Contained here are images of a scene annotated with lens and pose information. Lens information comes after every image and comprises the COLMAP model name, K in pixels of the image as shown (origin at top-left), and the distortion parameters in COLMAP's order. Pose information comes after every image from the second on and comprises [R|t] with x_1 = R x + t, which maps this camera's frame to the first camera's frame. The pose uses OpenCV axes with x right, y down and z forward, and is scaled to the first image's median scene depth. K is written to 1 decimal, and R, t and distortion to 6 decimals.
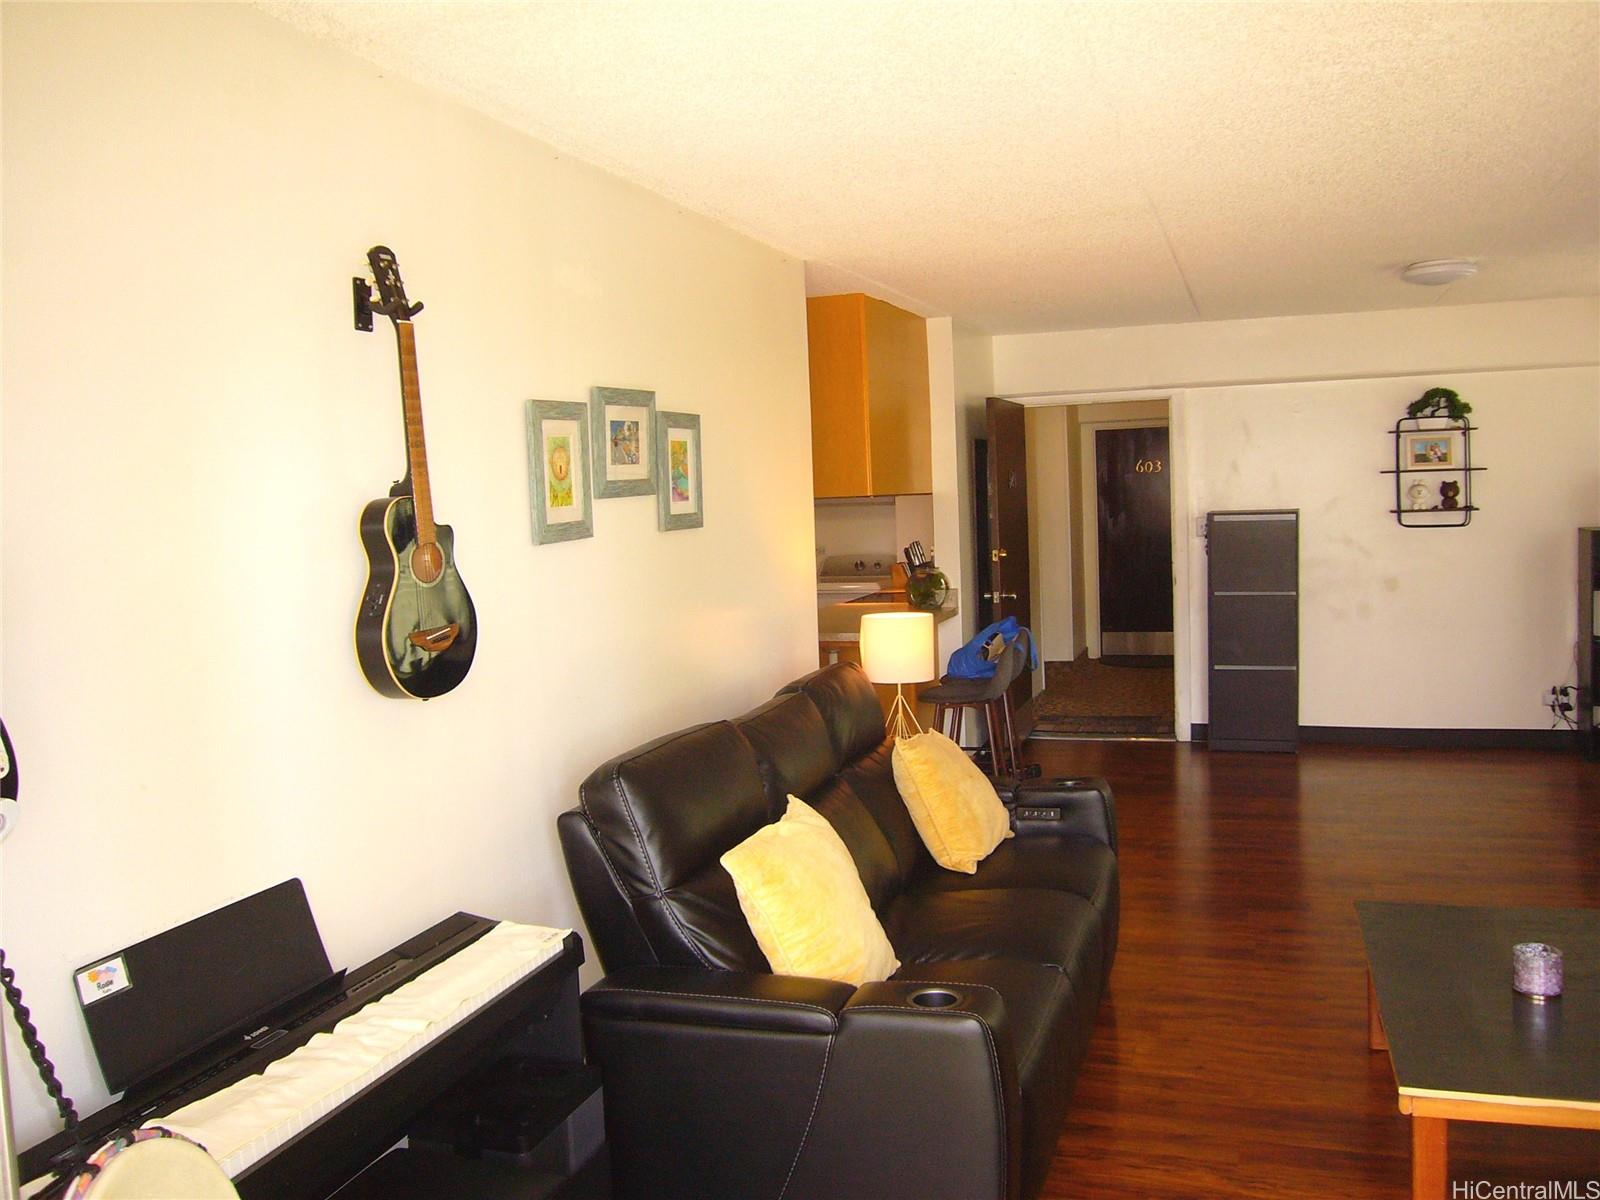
lens RADIAL K [[1366.7, 0, 806.3], [0, 1366.7, 583.0], [0, 0, 1]] dist [-0.097851, 0.082898]
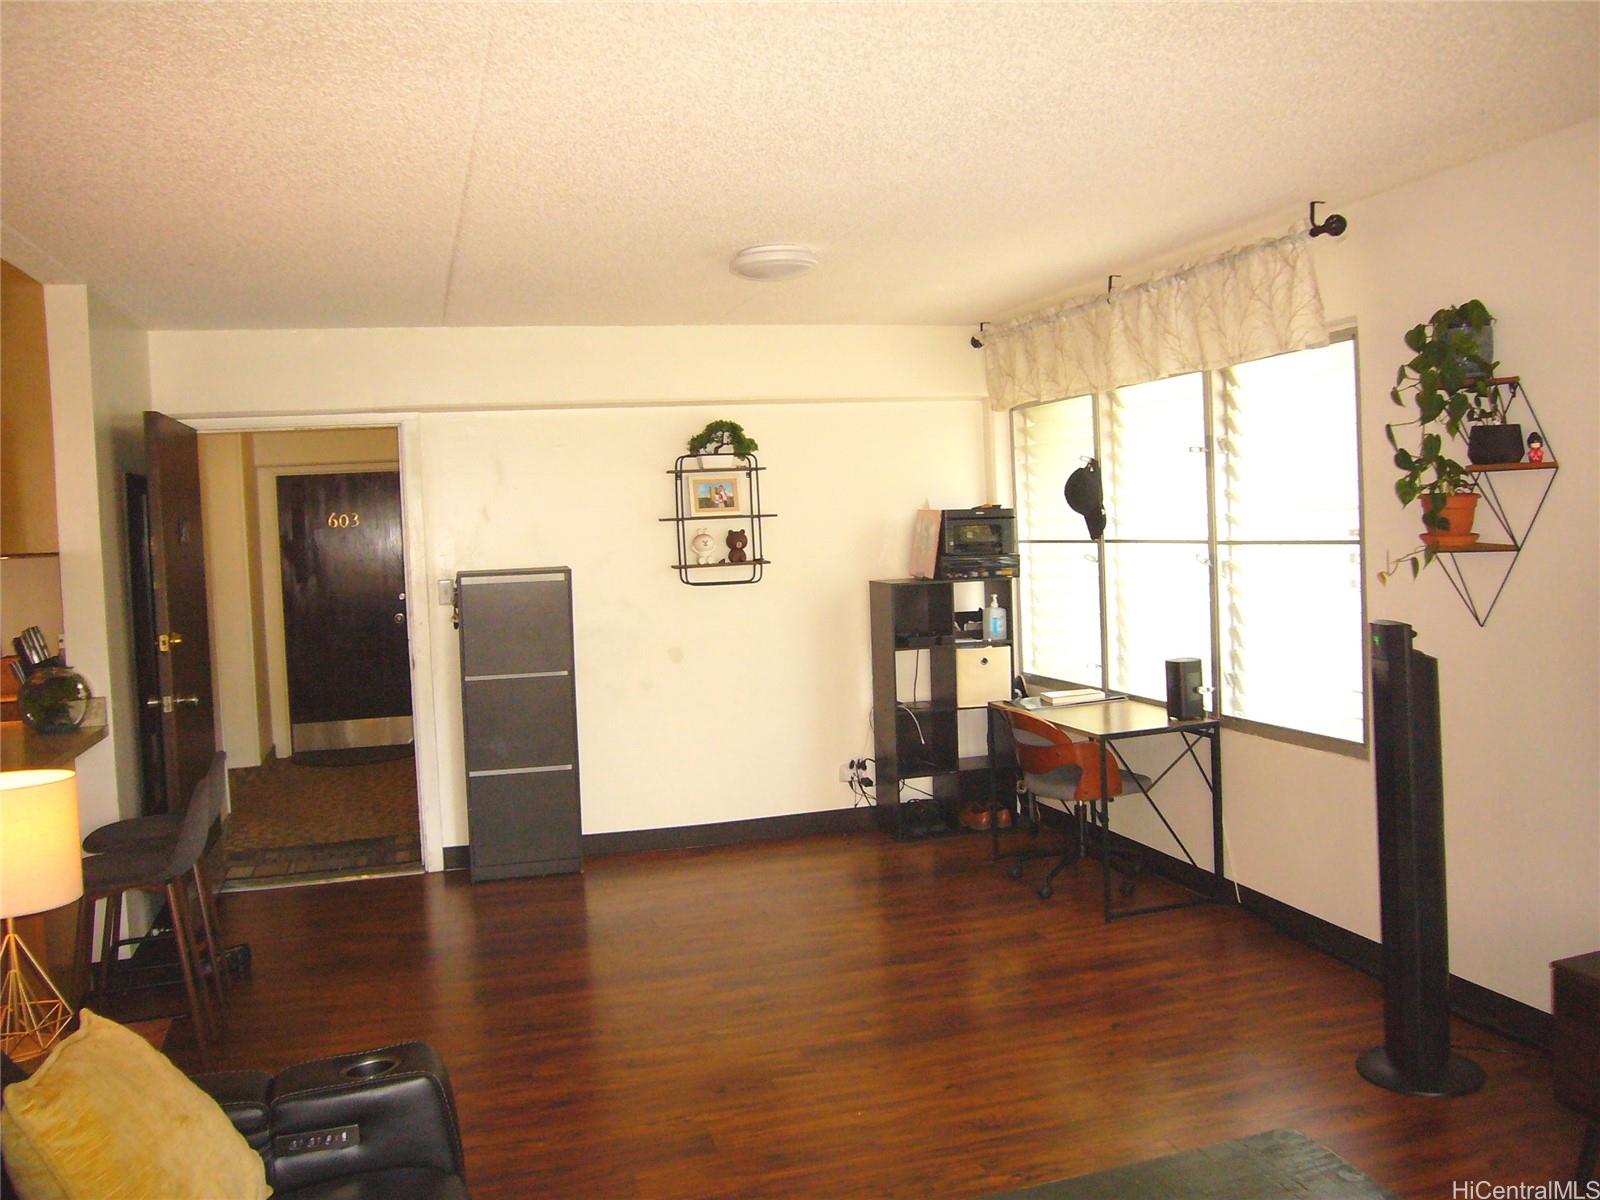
lens RADIAL K [[1366.7, 0, 806.3], [0, 1366.7, 583.0], [0, 0, 1]] dist [-0.097851, 0.082898]
pose [[0.821109, -0.023307, 0.570296, 0.020402], [0.049426, 0.998316, -0.030363, -0.013822], [-0.568628, 0.053119, 0.820878, 0.264297]]
